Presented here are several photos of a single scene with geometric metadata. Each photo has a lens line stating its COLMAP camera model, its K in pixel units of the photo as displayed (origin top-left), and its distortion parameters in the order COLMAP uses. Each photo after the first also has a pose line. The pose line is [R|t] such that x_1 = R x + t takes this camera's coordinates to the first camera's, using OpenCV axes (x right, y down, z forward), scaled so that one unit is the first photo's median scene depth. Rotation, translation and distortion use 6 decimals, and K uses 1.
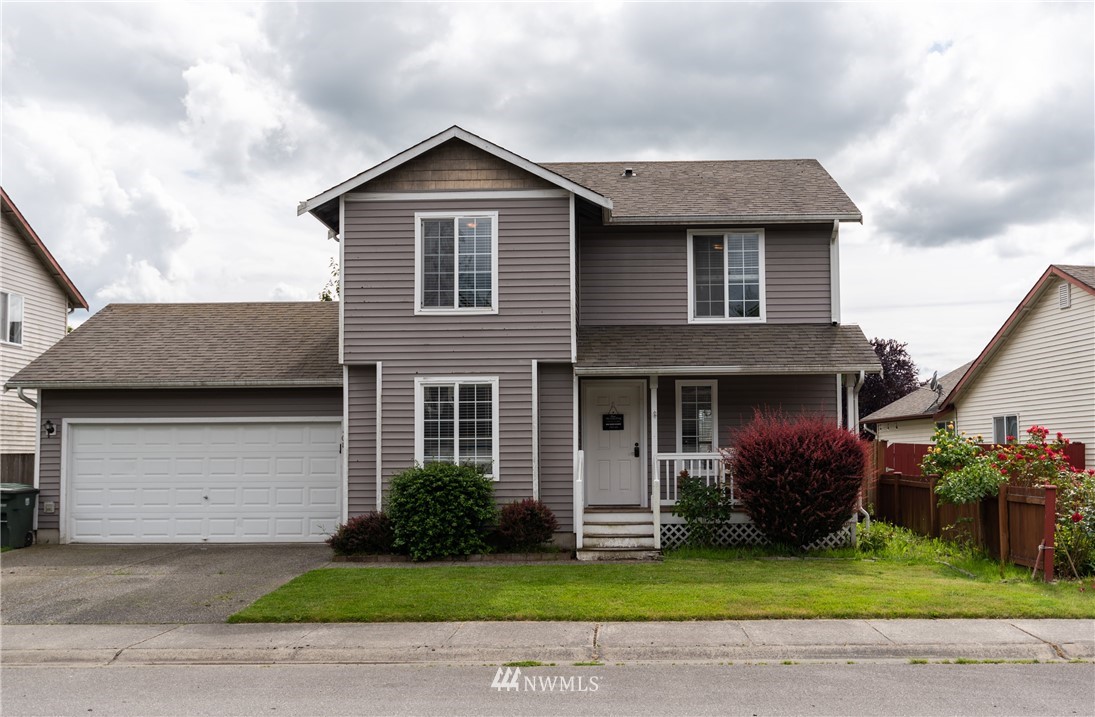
lens RADIAL K [[1235.6, 0, 546.2], [0, 1235.6, 363.8], [0, 0, 1]] dist [0.014211, 0.000000]
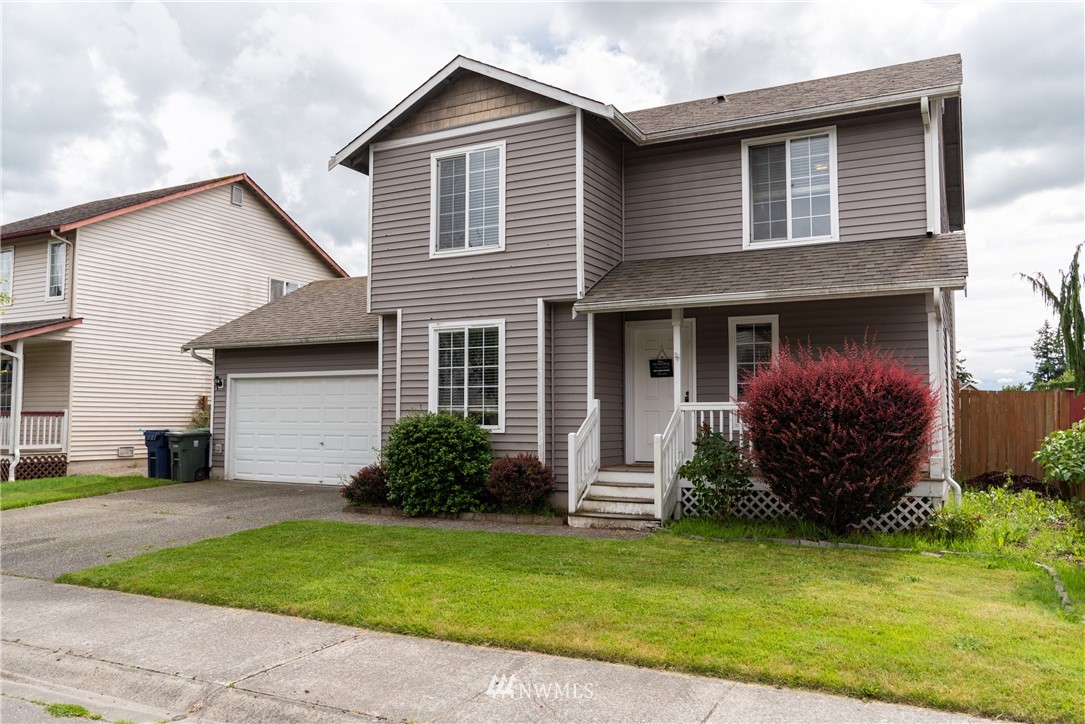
lens RADIAL K [[842.2, 0, 543.3], [0, 842.2, 350.4], [0, 0, 1]] dist [-0.014775, 0.016826]
pose [[0.896727, -0.027407, -0.441736, 0.260905], [0.027021, 0.999609, -0.007167, 0.038845], [0.441759, -0.005510, 0.897117, 0.451093]]
